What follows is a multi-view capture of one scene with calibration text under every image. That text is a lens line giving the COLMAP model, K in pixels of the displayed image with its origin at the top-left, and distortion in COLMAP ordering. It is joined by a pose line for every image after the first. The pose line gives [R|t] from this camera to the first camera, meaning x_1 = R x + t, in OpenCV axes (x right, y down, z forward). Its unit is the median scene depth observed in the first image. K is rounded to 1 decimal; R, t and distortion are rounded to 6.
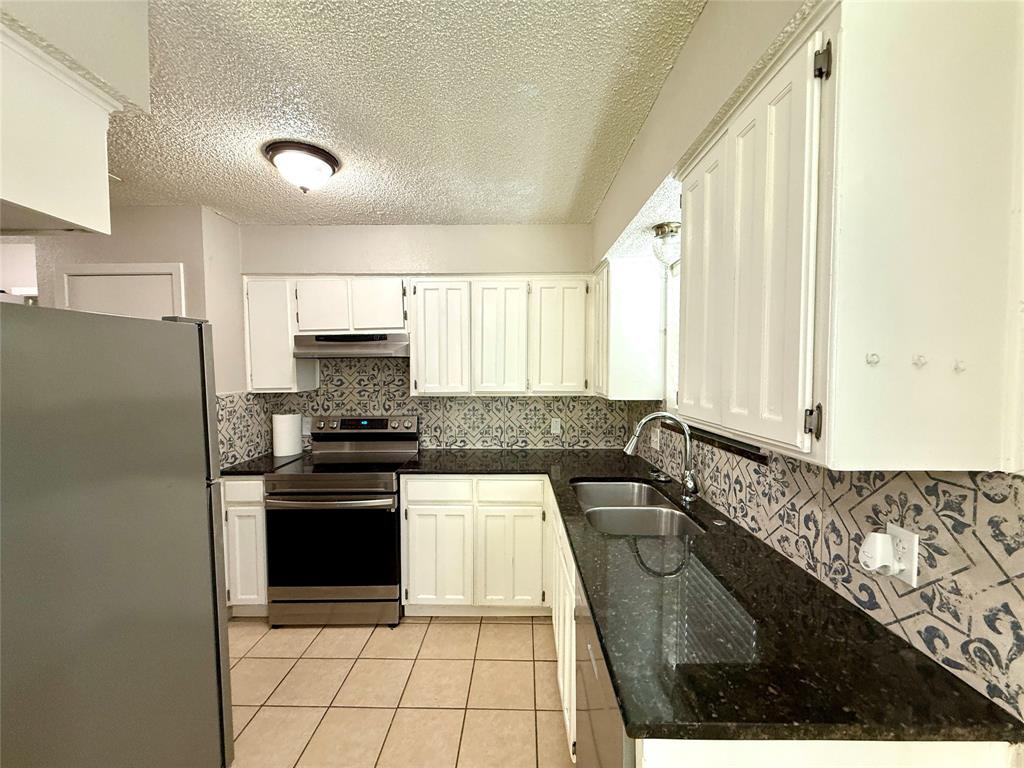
lens RADIAL K [[406.2, 0, 510.8], [0, 406.2, 383.7], [0, 0, 1]] dist [-0.000548, 0.001055]
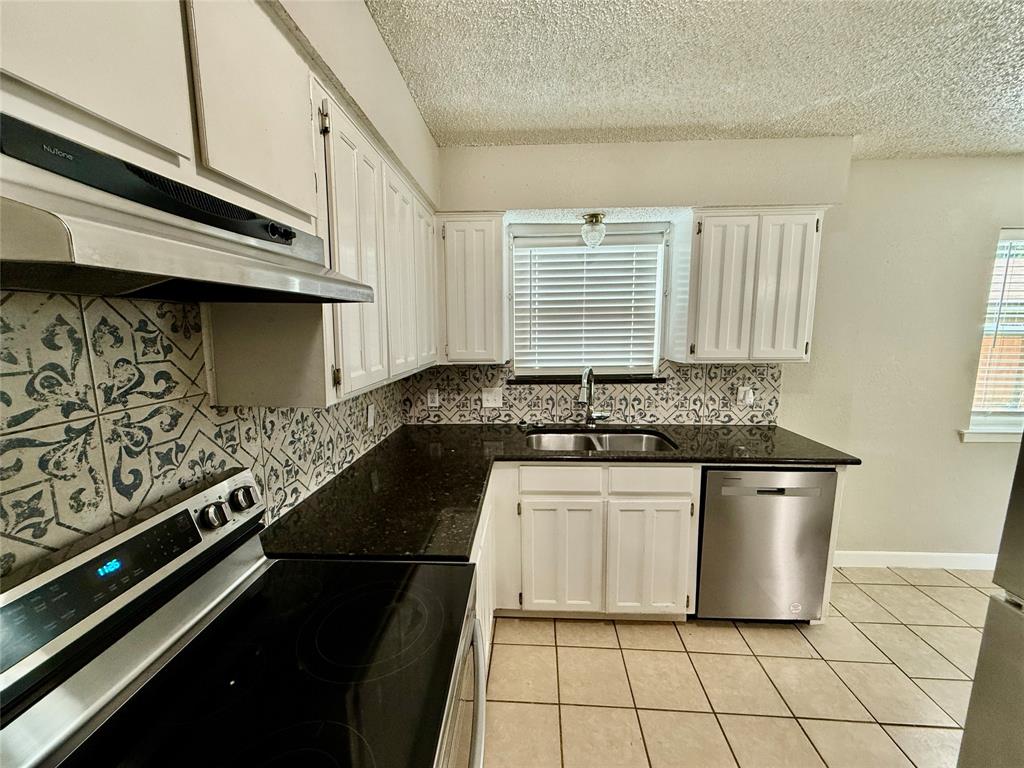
lens RADIAL K [[406.2, 0, 508.9], [0, 406.2, 382.4], [0, 0, 1]] dist [-0.000548, 0.001055]
pose [[0.042576, -0.130622, 0.990518, -0.710239], [0.042536, 0.990755, 0.128825, -0.040661], [-0.998187, 0.036647, 0.047739, 0.930483]]
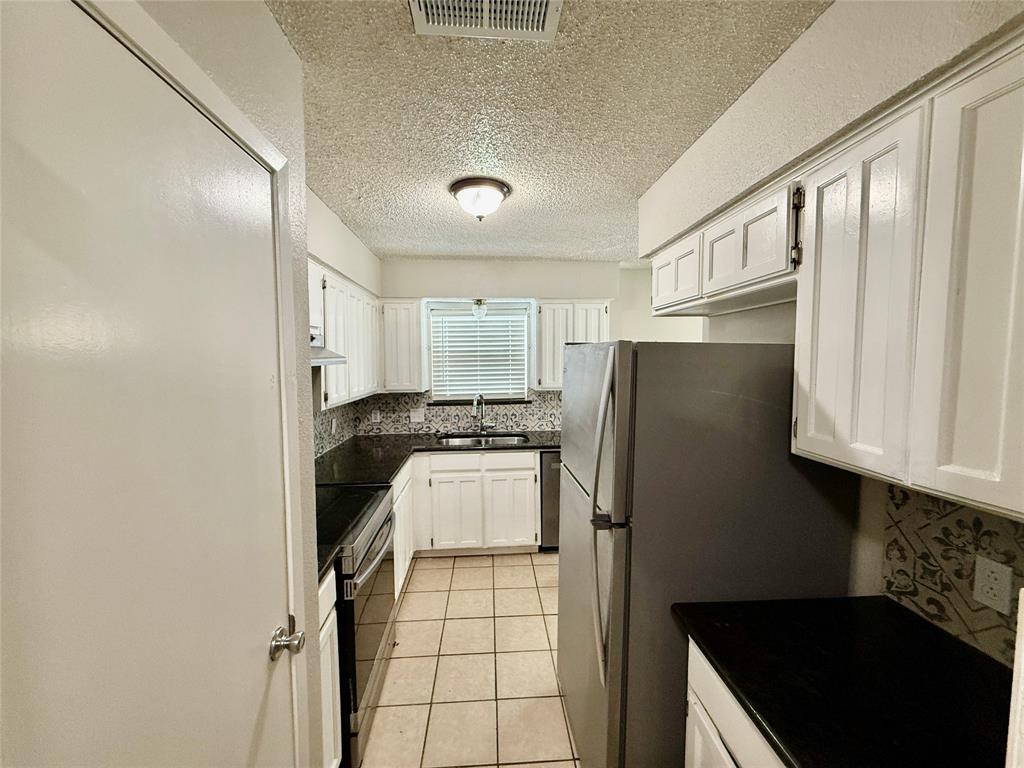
lens RADIAL K [[406.2, 0, 508.4], [0, 406.2, 383.3], [0, 0, 1]] dist [-0.000548, 0.001055]
pose [[-0.078220, -0.055178, 0.995408, -1.257839], [0.042788, 0.997361, 0.058649, -0.066993], [-0.996017, 0.047179, -0.075653, 0.785035]]
